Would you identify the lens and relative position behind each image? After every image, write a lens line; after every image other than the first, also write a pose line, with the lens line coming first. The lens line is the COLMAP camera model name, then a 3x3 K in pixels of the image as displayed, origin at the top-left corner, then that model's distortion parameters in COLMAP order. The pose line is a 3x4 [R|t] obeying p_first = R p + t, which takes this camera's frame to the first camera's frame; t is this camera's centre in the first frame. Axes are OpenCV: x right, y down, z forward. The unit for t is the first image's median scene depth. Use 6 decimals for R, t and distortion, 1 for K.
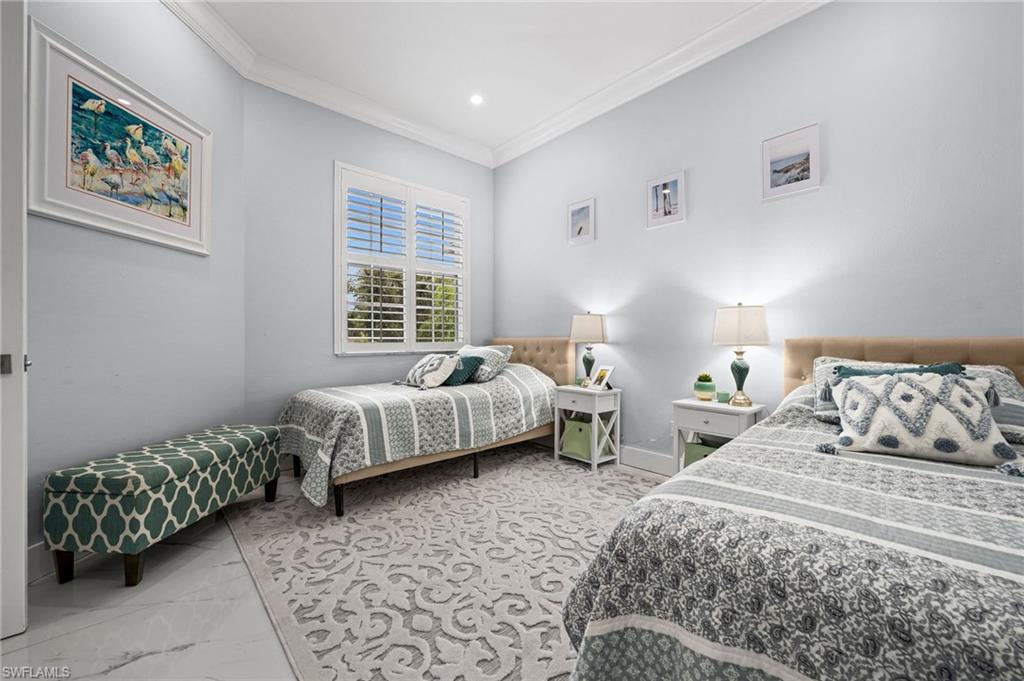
lens RADIAL K [[404.3, 0, 512.7], [0, 404.3, 338.2], [0, 0, 1]] dist [-0.000888, -0.000196]
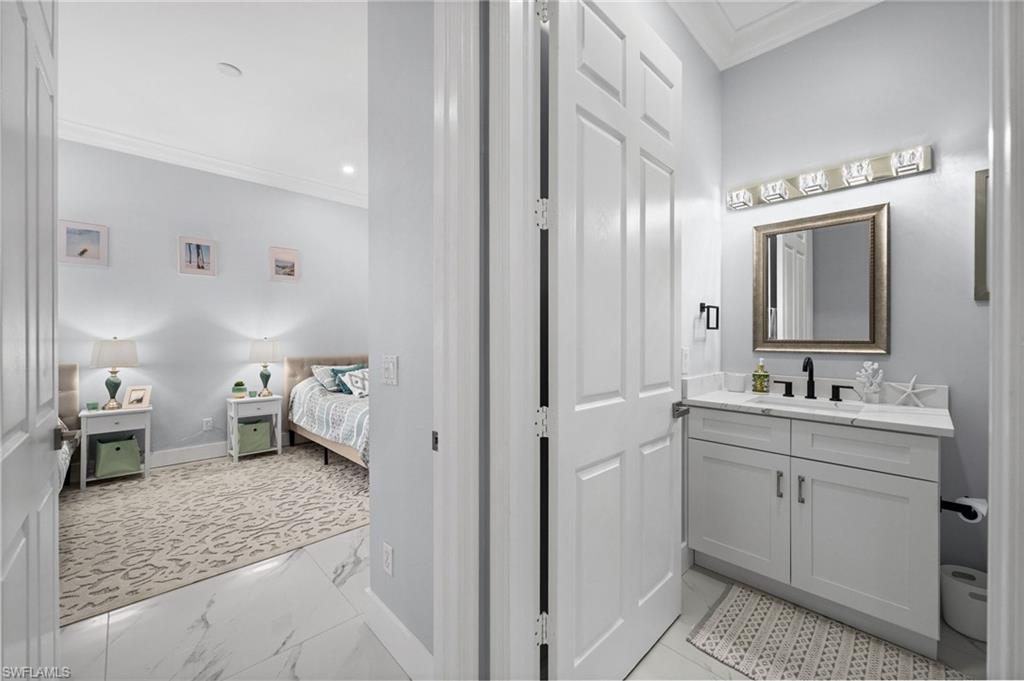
lens RADIAL K [[404.3, 0, 513.0], [0, 404.3, 338.2], [0, 0, 1]] dist [-0.000888, -0.000196]
pose [[-0.031795, -0.005123, 0.999481, -1.149137], [-0.003381, 0.999982, 0.005018, -0.092052], [-0.999489, -0.003220, -0.031812, -0.010905]]
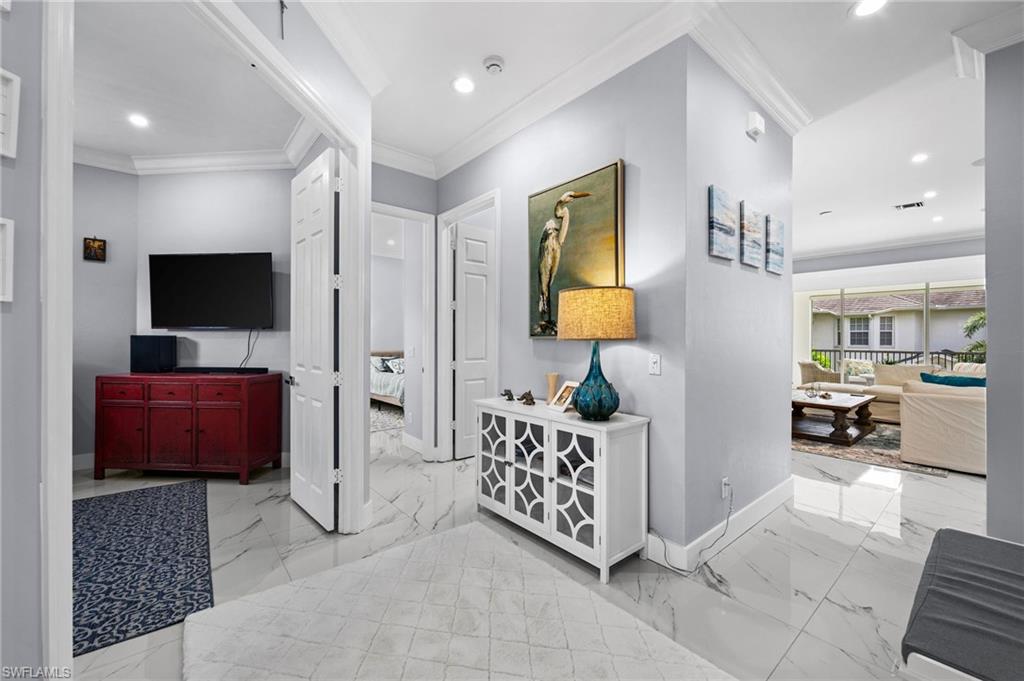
lens RADIAL K [[404.3, 0, 513.8], [0, 404.3, 338.1], [0, 0, 1]] dist [-0.000888, -0.000196]
pose [[0.036812, 0.000701, 0.999322, -2.295737], [-0.005196, 0.999986, -0.000510, -0.101675], [-0.999309, -0.005174, 0.036815, -0.360551]]
